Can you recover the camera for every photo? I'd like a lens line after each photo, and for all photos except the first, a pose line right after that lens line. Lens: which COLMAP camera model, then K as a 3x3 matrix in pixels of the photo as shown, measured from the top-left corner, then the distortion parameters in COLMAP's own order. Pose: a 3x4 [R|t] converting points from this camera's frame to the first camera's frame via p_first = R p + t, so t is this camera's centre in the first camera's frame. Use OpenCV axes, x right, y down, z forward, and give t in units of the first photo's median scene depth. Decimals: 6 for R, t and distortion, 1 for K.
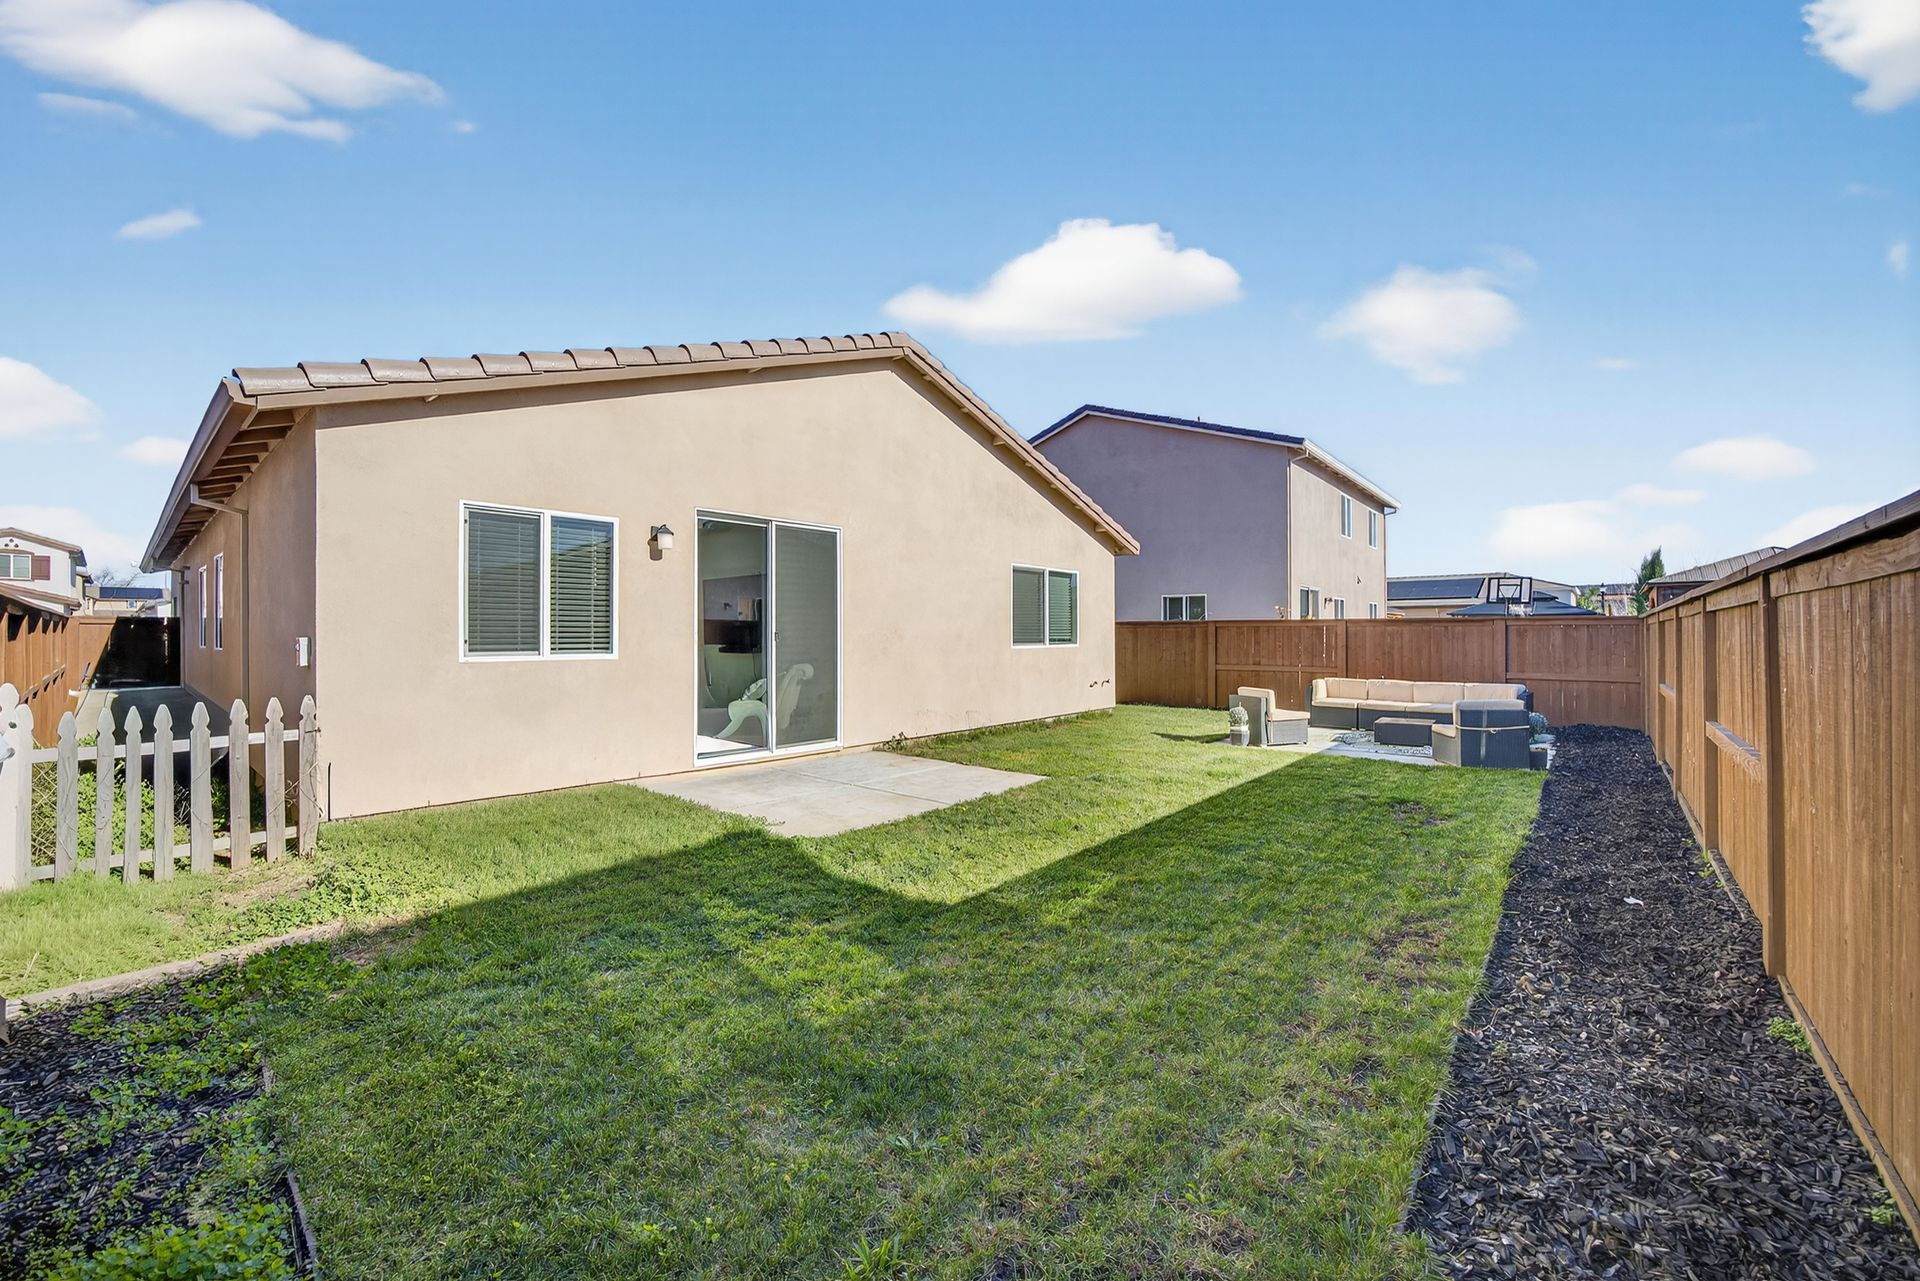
lens RADIAL K [[759.8, 0, 958.7], [0, 759.8, 632.6], [0, 0, 1]] dist [-0.034691, 0.009912]
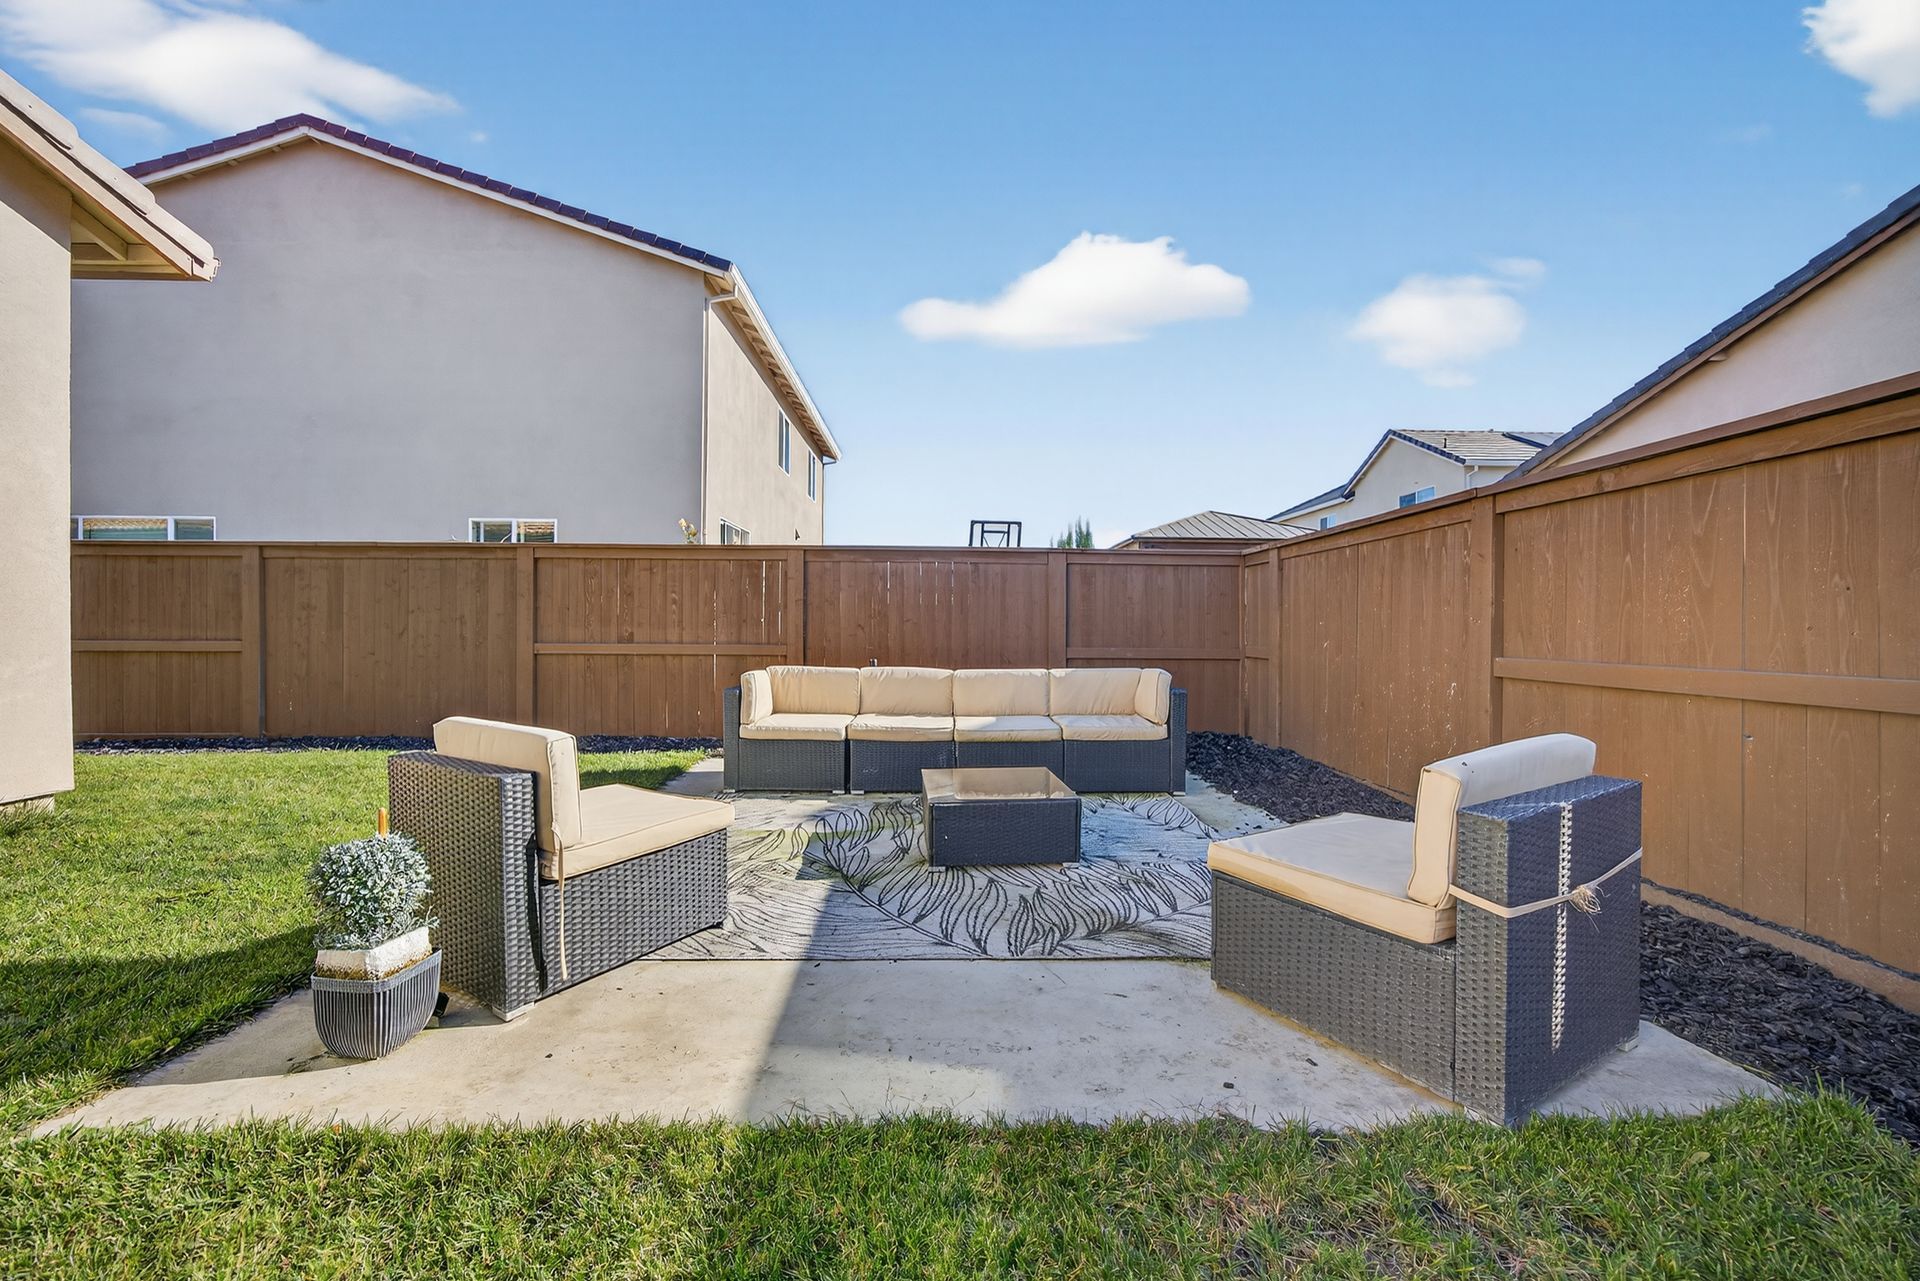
lens RADIAL K [[759.8, 0, 958.7], [0, 759.8, 632.6], [0, 0, 1]] dist [-0.034691, 0.009912]
pose [[0.750404, -0.001686, 0.660978, 0.223304], [-0.007965, 0.999901, 0.011593, 0.028047], [-0.660932, -0.013964, 0.750316, 0.478536]]
